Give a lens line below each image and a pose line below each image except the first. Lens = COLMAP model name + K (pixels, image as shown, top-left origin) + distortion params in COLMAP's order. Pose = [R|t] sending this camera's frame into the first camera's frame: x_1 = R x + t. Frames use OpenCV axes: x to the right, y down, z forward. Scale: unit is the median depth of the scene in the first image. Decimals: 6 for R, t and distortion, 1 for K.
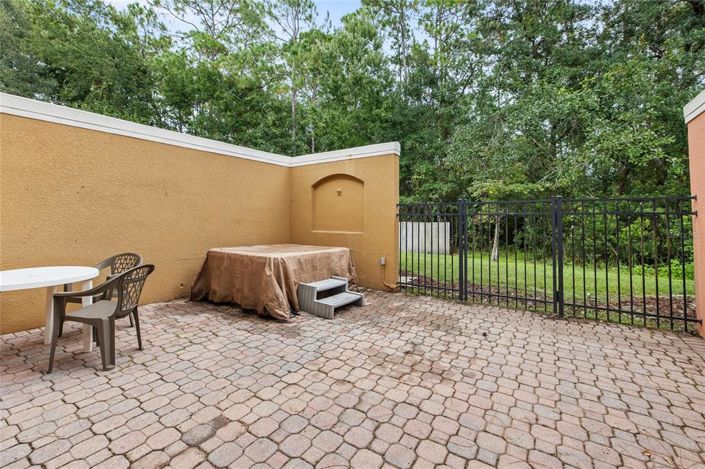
lens RADIAL K [[307.1, 0, 351.9], [0, 307.1, 204.9], [0, 0, 1]] dist [0.003192, 0.000222]
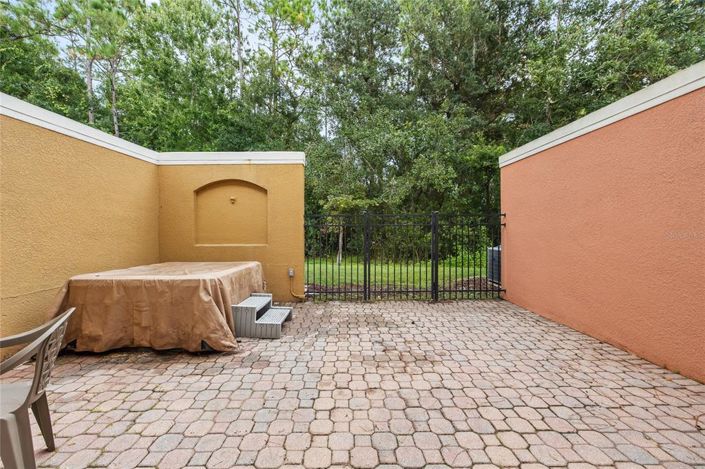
lens RADIAL K [[297.4, 0, 350.6], [0, 297.4, 229.6], [0, 0, 1]] dist [0.001260, 0.000120]
pose [[0.824576, -0.008738, 0.565683, -0.374407], [-0.018537, 0.998927, 0.042451, 0.001427], [-0.565447, -0.045490, 0.823529, 0.145455]]
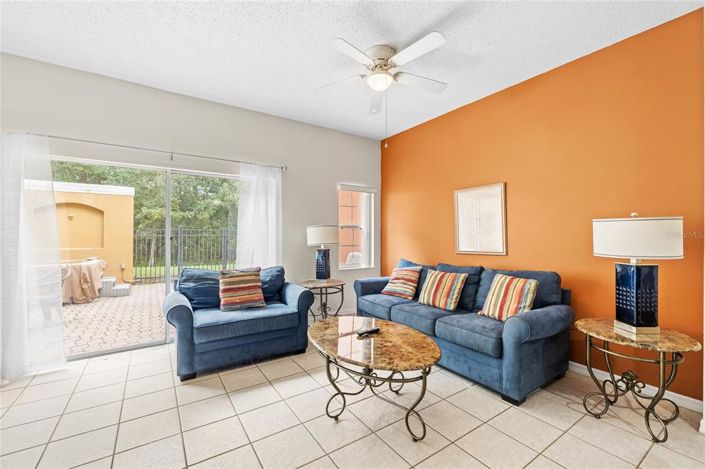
lens RADIAL K [[297.4, 0, 350.6], [0, 297.4, 229.6], [0, 0, 1]] dist [0.001260, 0.000120]
pose [[0.381571, 0.011372, 0.924270, -1.092350], [-0.045132, 0.998961, 0.006341, -0.077542], [-0.923237, -0.044134, 0.381687, -0.766958]]
